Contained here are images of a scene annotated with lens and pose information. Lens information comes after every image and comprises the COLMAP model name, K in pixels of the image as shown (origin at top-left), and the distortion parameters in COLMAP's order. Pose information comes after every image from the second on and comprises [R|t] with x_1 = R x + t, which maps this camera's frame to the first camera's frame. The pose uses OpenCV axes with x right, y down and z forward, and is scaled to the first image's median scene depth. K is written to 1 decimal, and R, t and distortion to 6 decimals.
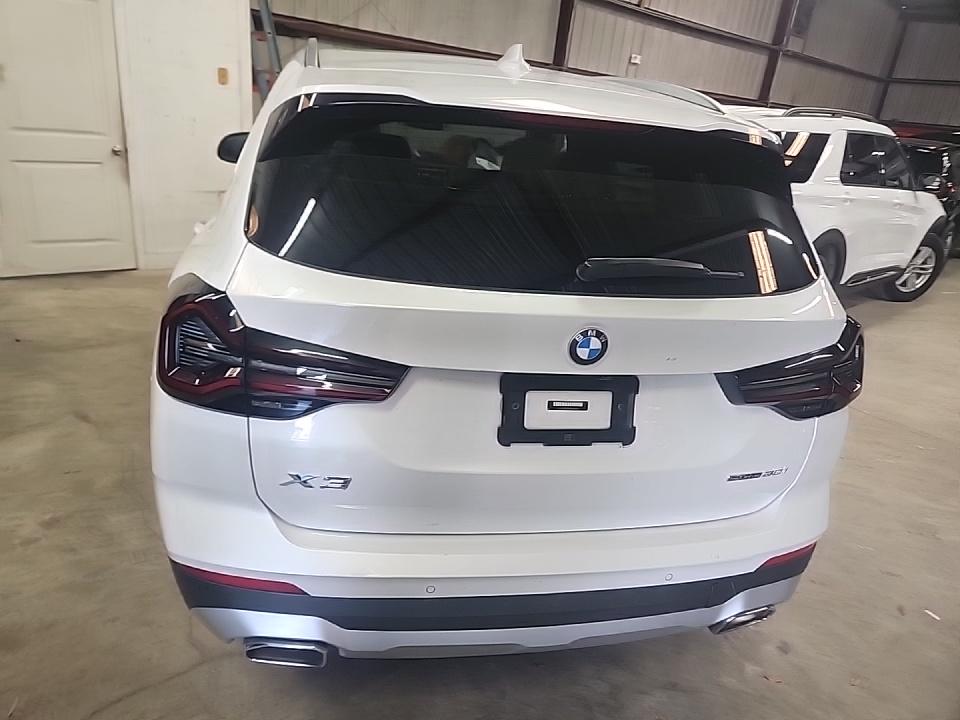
lens RADIAL K [[634.0, 0, 480.0], [0, 634.0, 360.0], [0, 0, 1]] dist [0.050434, -0.040306]
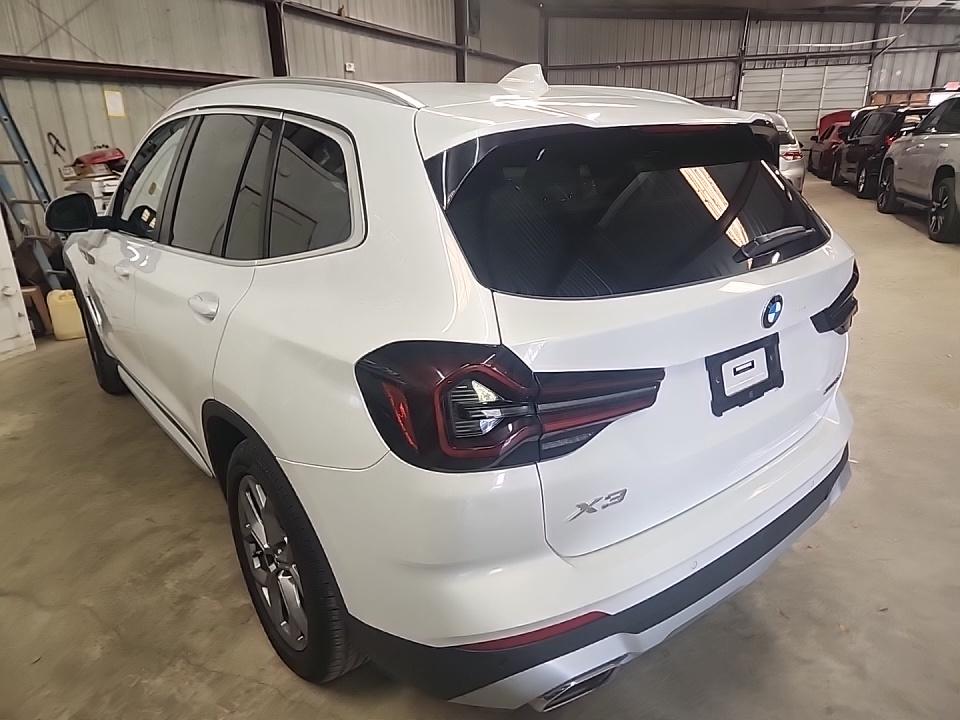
lens RADIAL K [[634.0, 0, 480.0], [0, 634.0, 360.0], [0, 0, 1]] dist [0.050434, -0.040306]
pose [[0.878482, -0.263338, 0.398651, -0.673565], [0.266184, 0.962659, 0.049334, -0.115165], [-0.396757, 0.062775, 0.915775, 0.113744]]
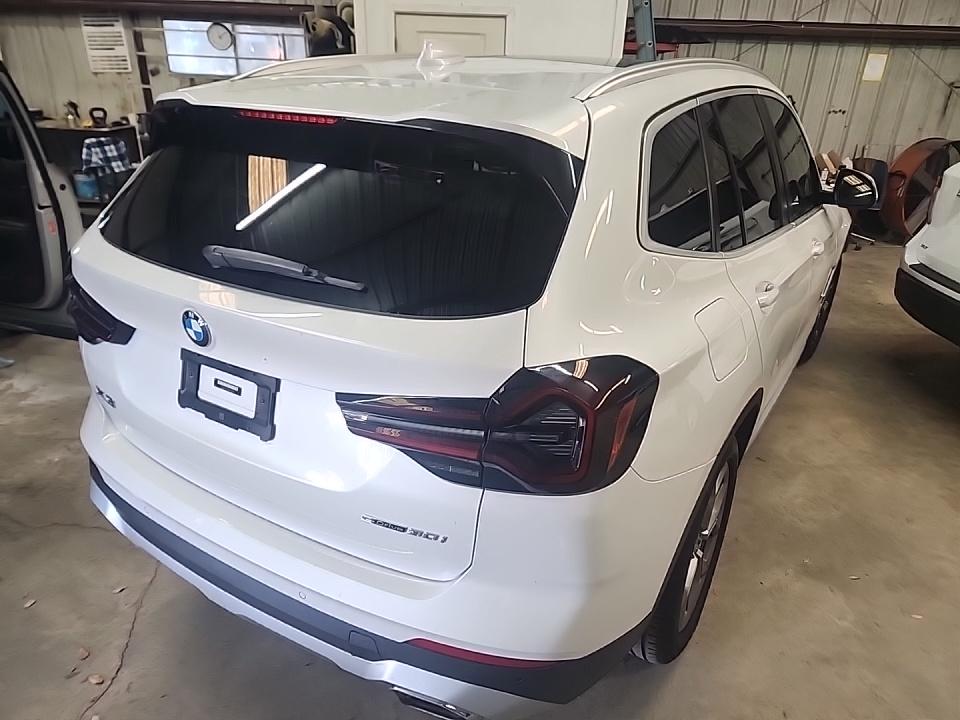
lens RADIAL K [[634.0, 0, 480.0], [0, 634.0, 360.0], [0, 0, 1]] dist [0.050434, -0.040306]
pose [[0.747747, 0.198899, -0.633494, 1.008839], [-0.206408, 0.976440, 0.062940, -0.113306], [0.631087, 0.083695, 0.771184, 0.401077]]
